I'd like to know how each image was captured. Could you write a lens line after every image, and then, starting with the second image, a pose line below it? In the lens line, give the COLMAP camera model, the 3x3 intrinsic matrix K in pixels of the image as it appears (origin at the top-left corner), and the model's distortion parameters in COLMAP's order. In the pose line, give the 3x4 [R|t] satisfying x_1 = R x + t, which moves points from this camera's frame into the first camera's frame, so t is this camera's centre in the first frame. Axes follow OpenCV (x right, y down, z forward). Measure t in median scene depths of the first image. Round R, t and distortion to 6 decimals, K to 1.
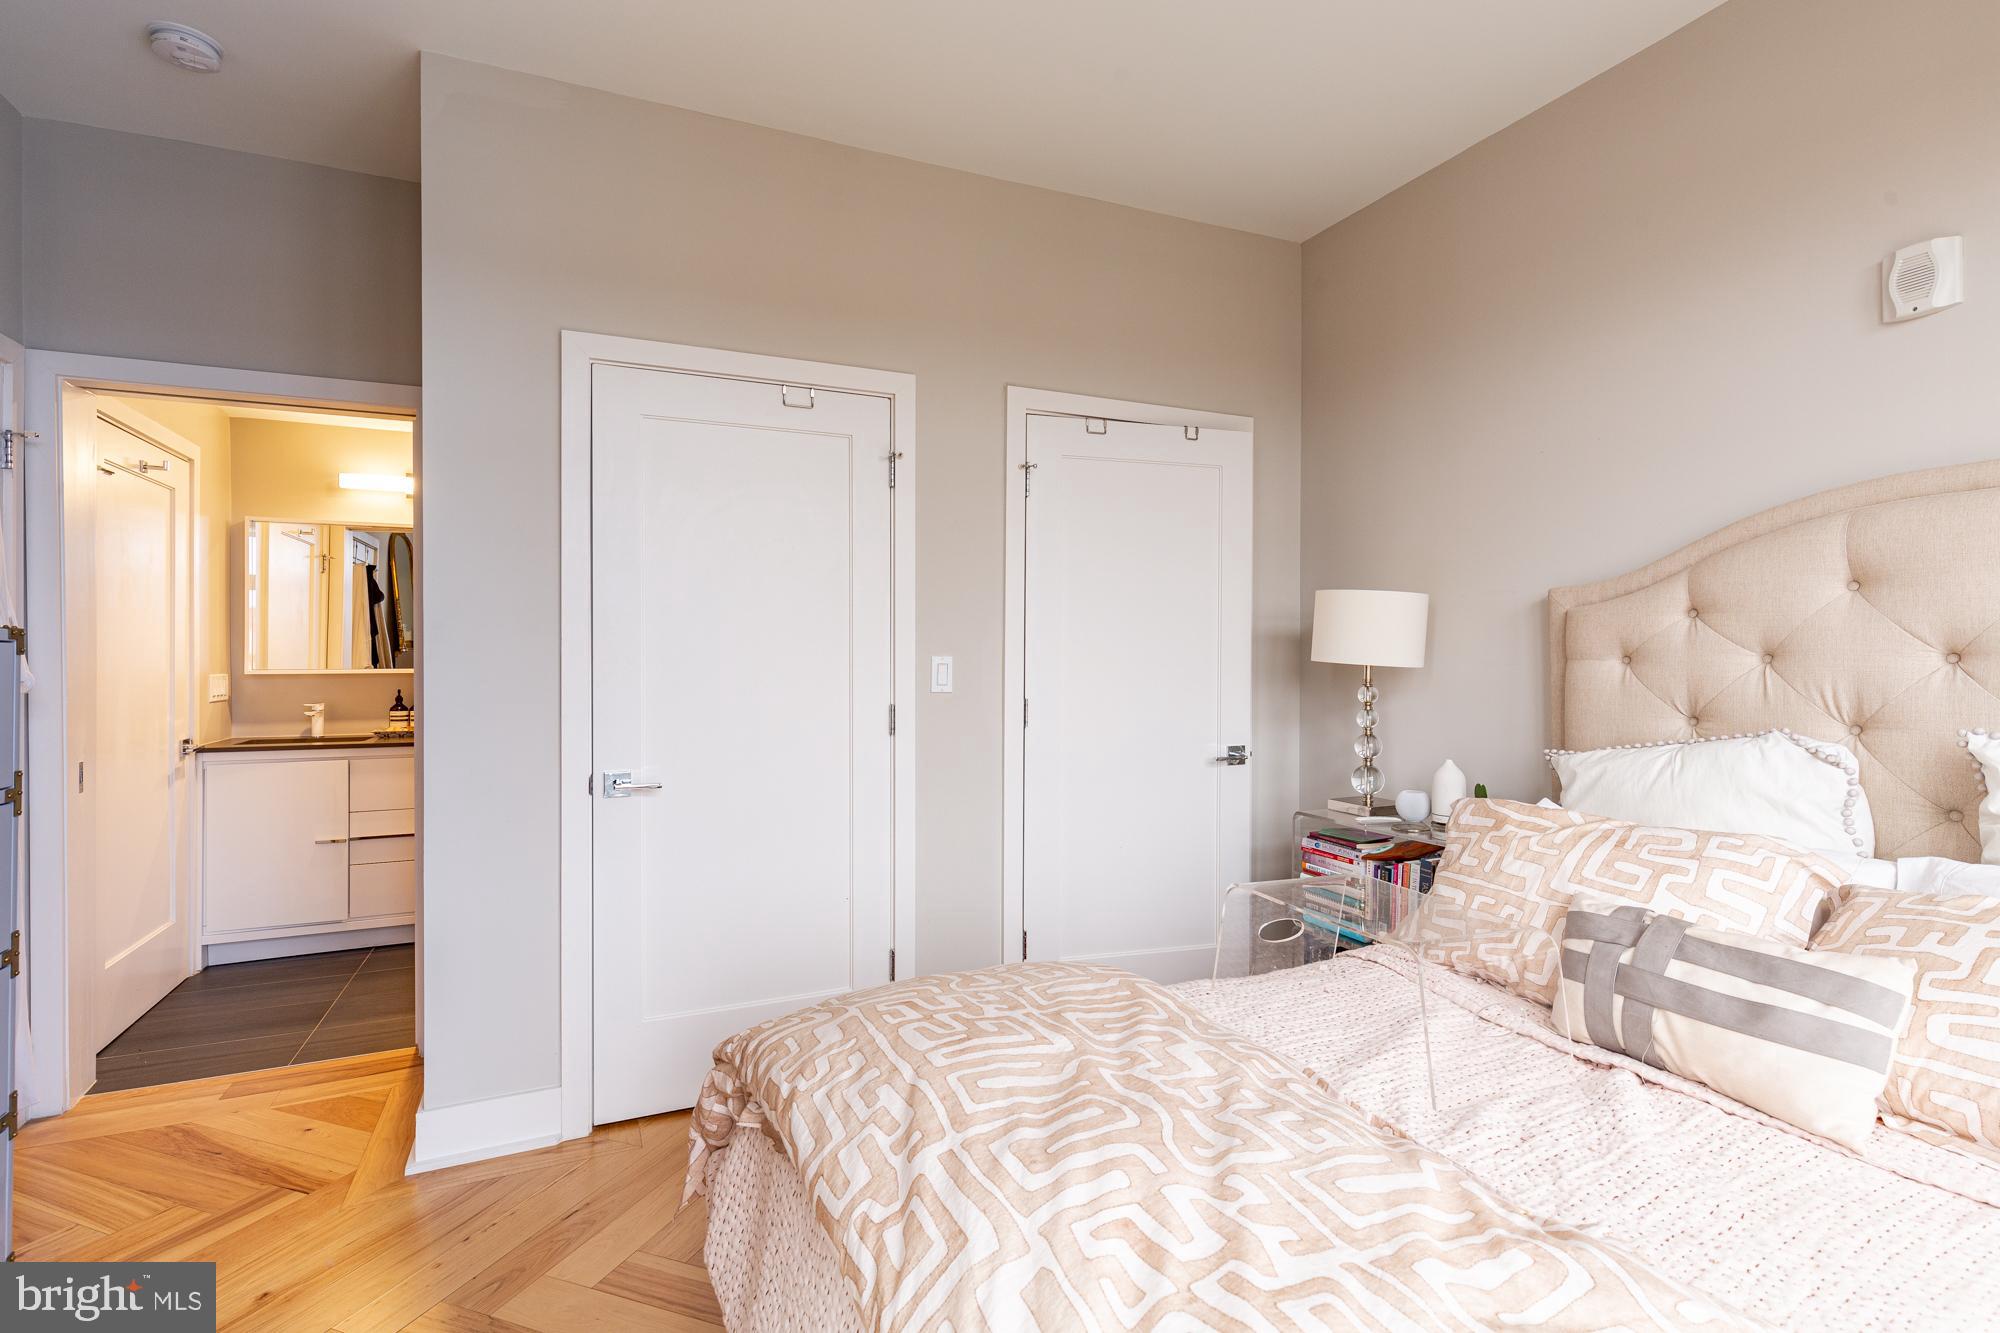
lens RADIAL K [[889.5, 0, 1004.3], [0, 889.5, 659.7], [0, 0, 1]] dist [-0.000571, -0.000059]
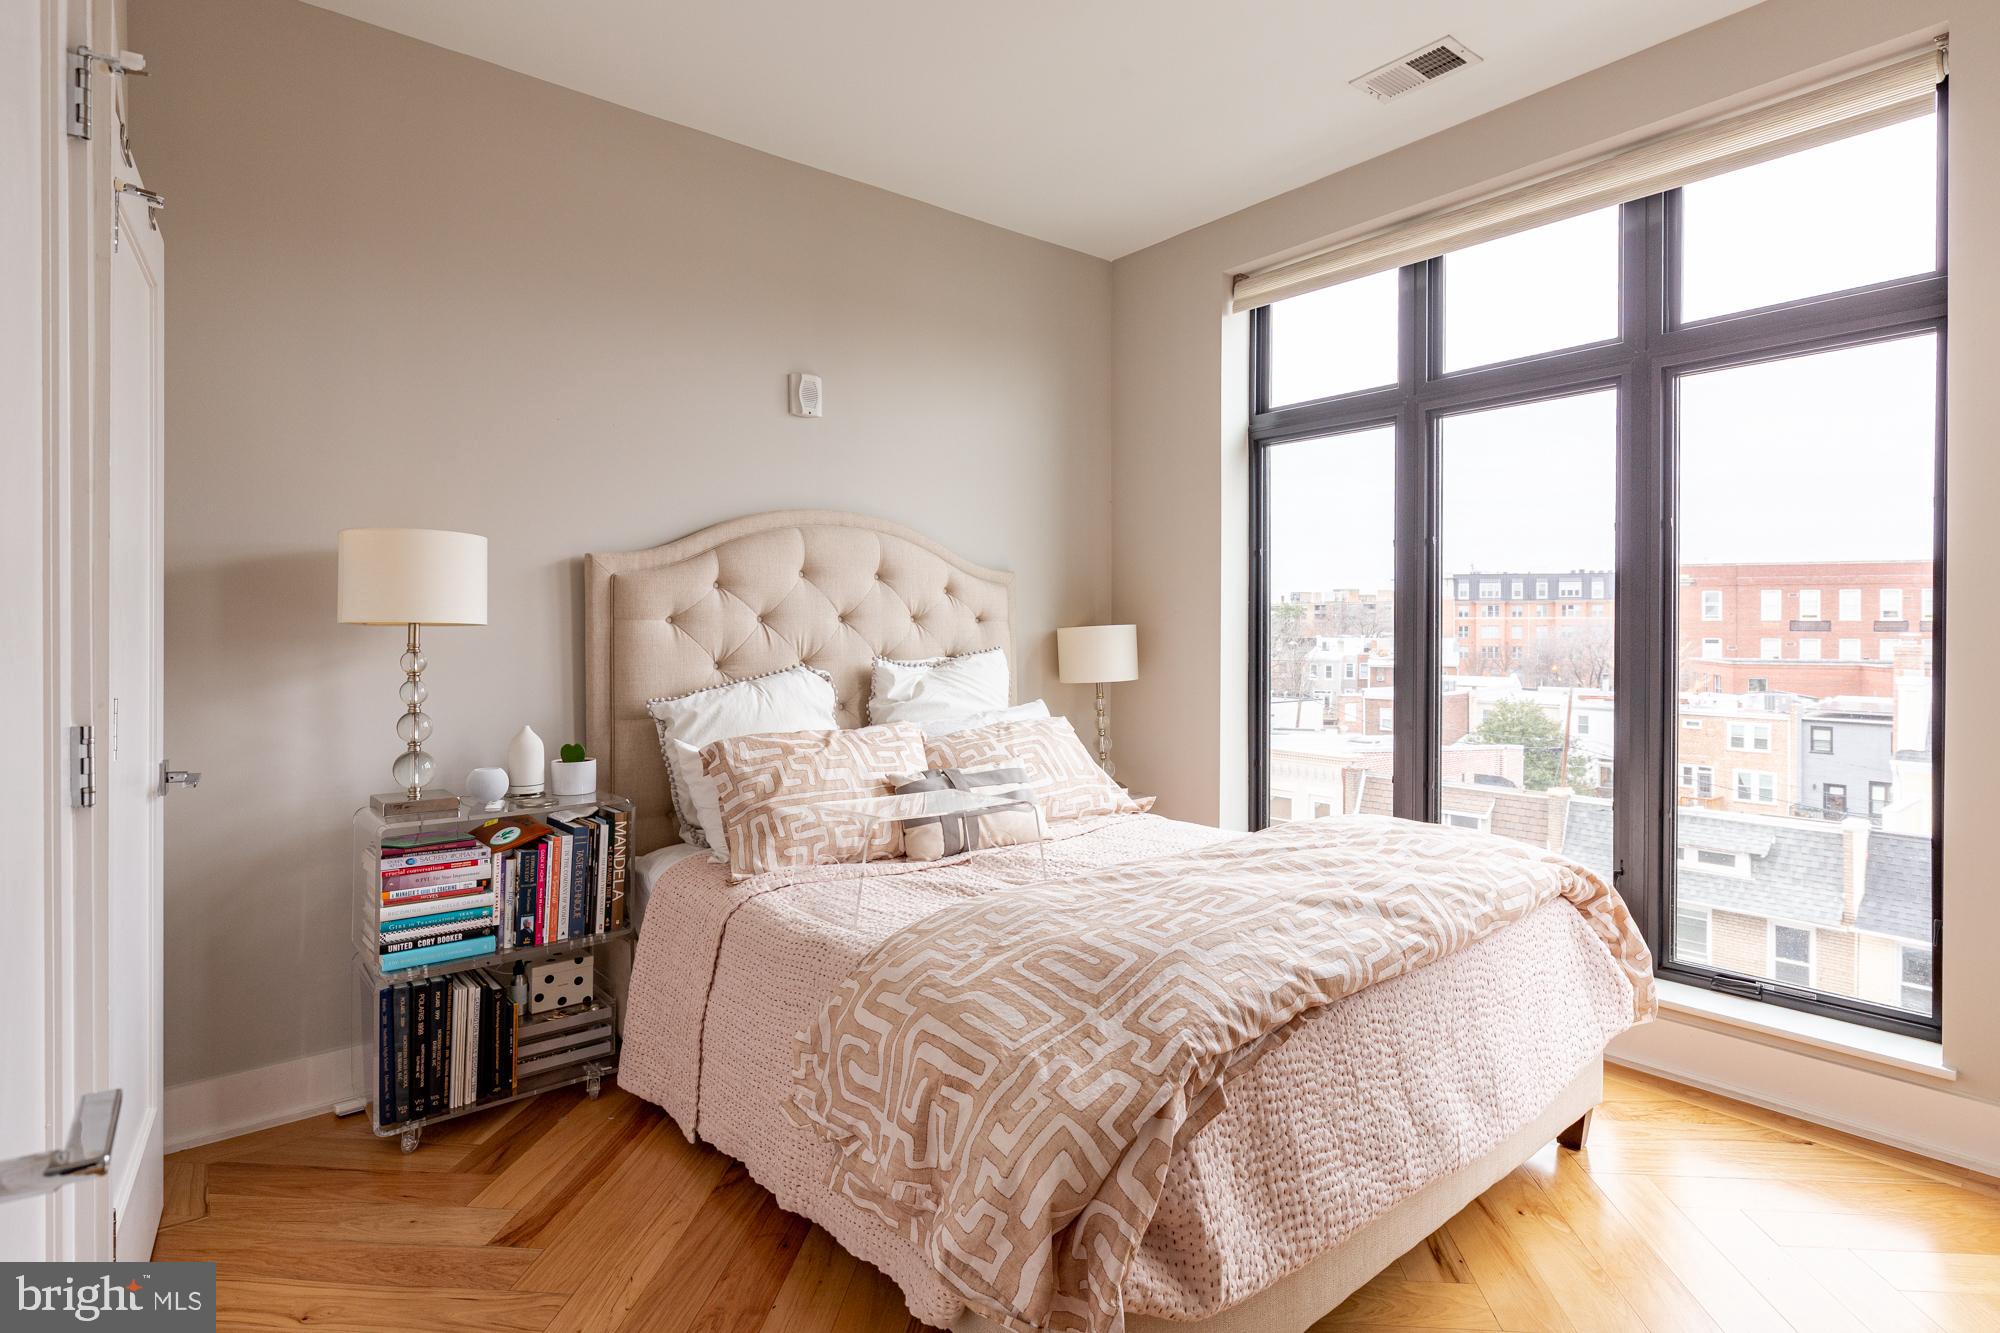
lens RADIAL K [[1020.8, 0, 992.4], [0, 1020.8, 654.7], [0, 0, 1]] dist [0.002231, -0.001380]
pose [[-0.230218, -0.020000, 0.972934, -0.818352], [0.006653, 0.999733, 0.022125, 0.020586], [-0.973116, 0.011567, -0.230023, 0.958567]]
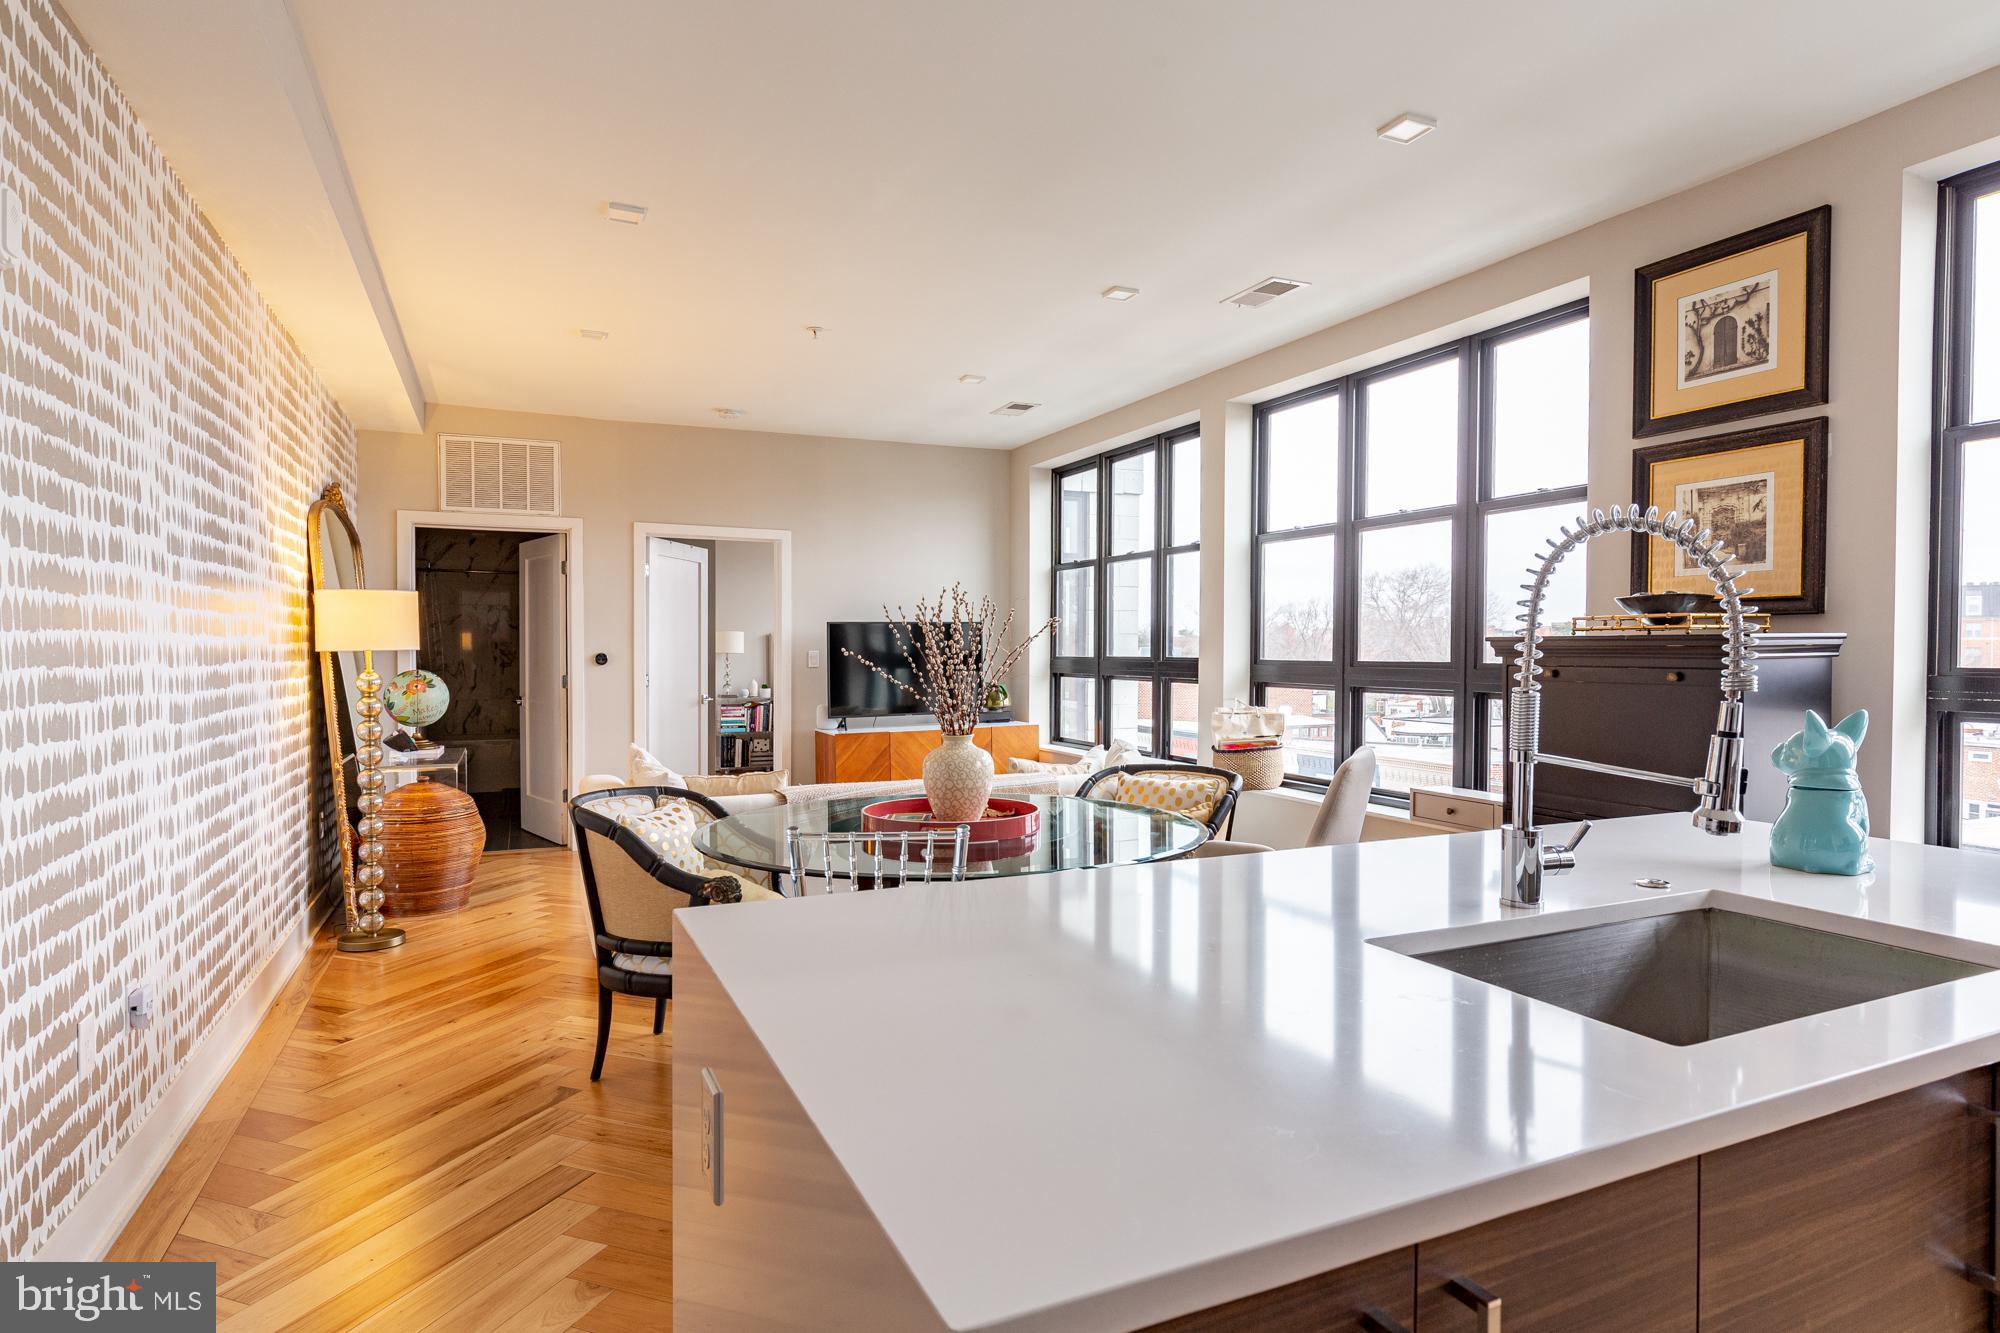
lens RADIAL K [[1020.8, 0, 992.4], [0, 1020.8, 654.7], [0, 0, 1]] dist [0.002231, -0.001380]
pose [[0.003982, -0.001554, 0.999991, -4.531470], [0.003438, 0.999993, 0.001540, 0.010668], [-0.999986, 0.003432, 0.003987, 0.019894]]
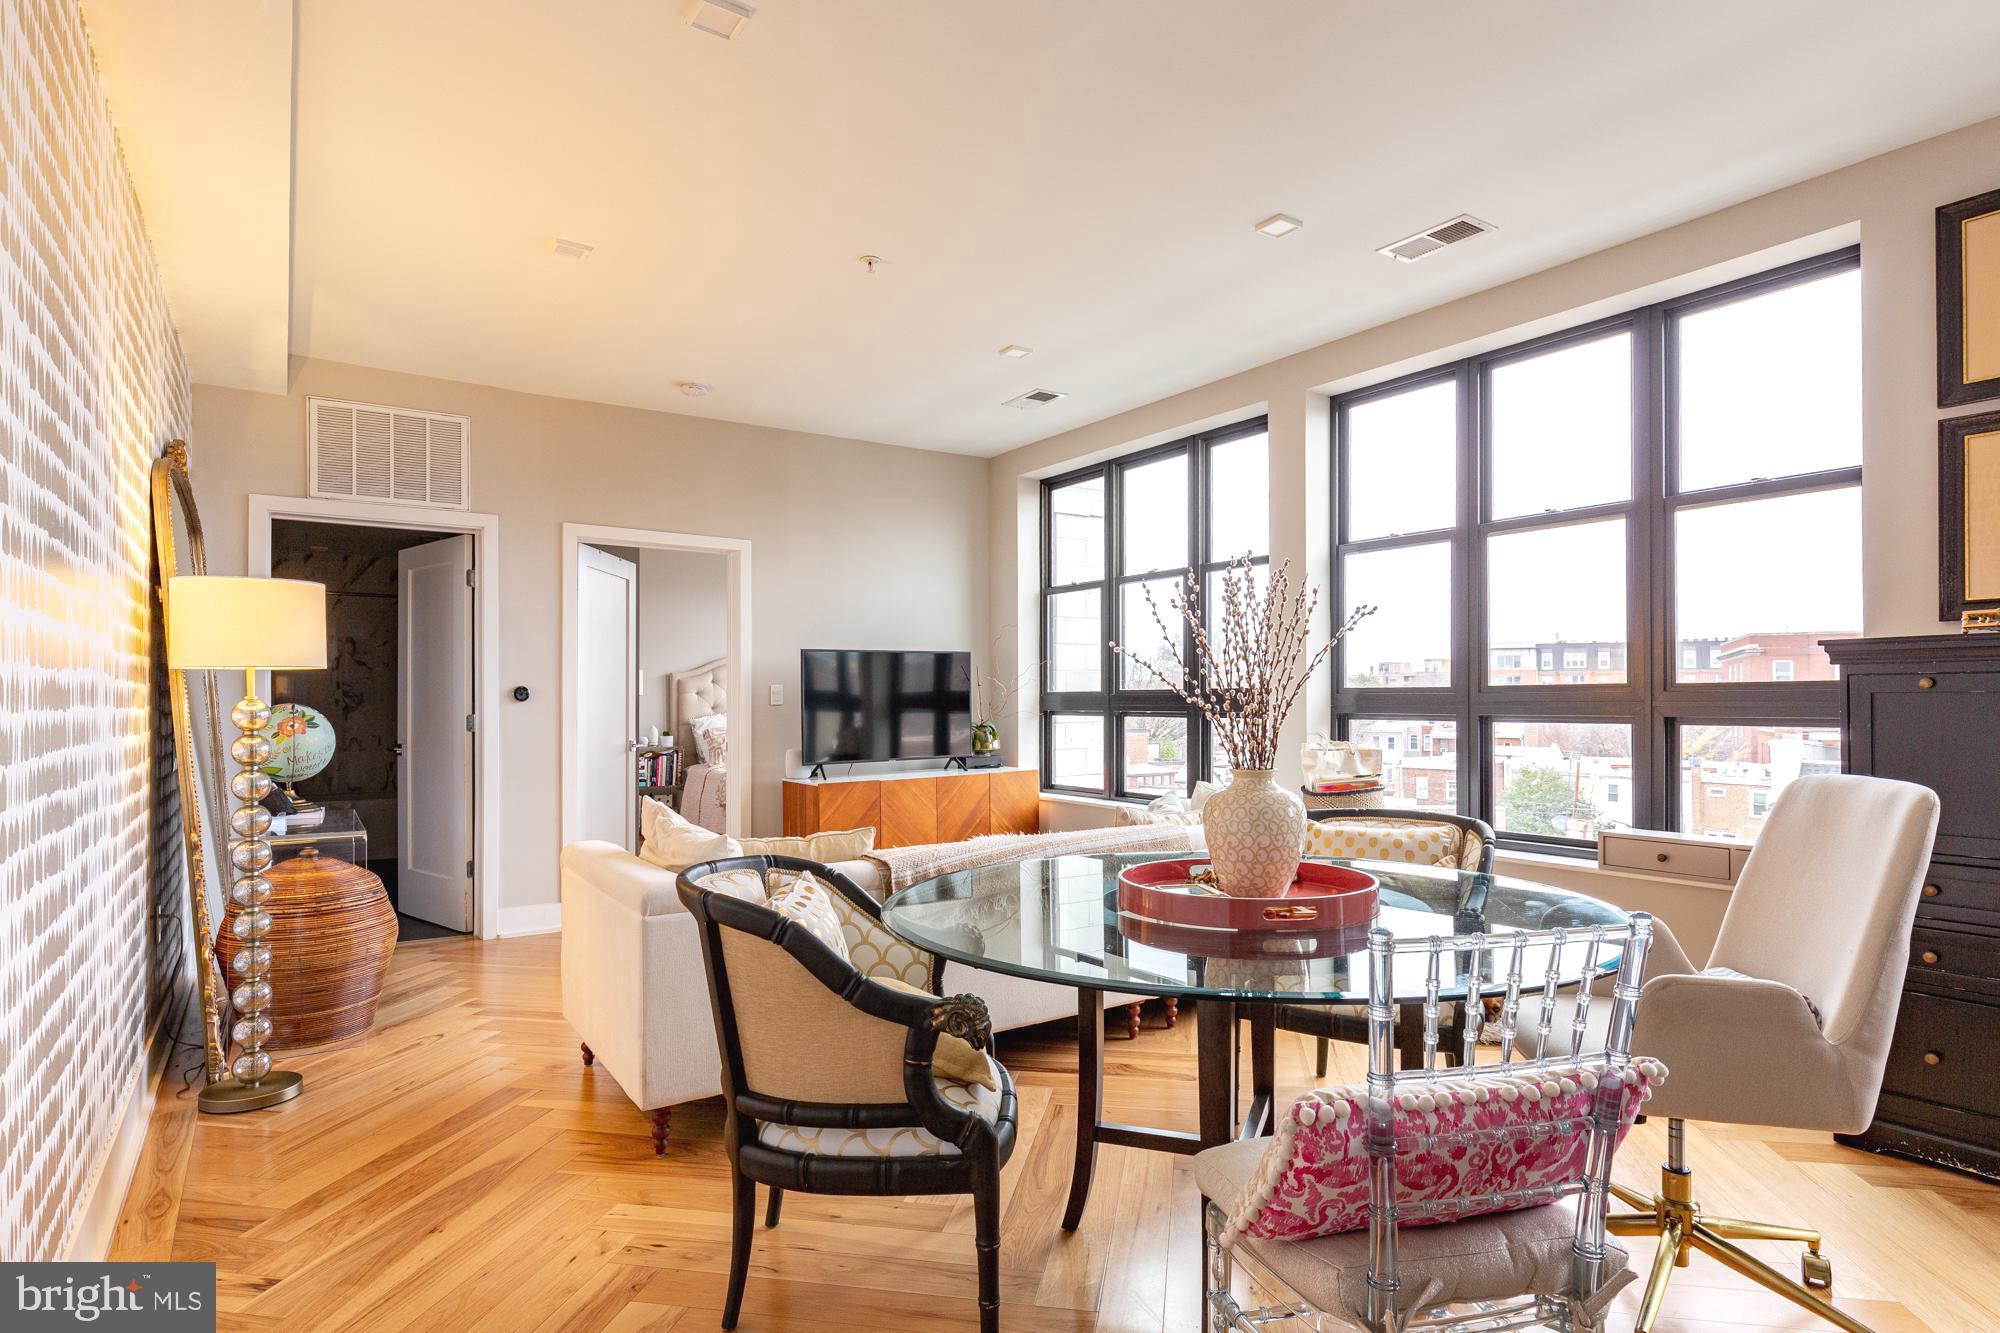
lens RADIAL K [[1027.3, 0, 979.2], [0, 1027.3, 683.5], [0, 0, 1]] dist [0.000516, 0.000492]
pose [[-0.150945, 0.022116, 0.988295, -4.026322], [0.009277, 0.999737, -0.020955, 0.062472], [-0.988499, 0.006005, -0.151110, 0.514689]]
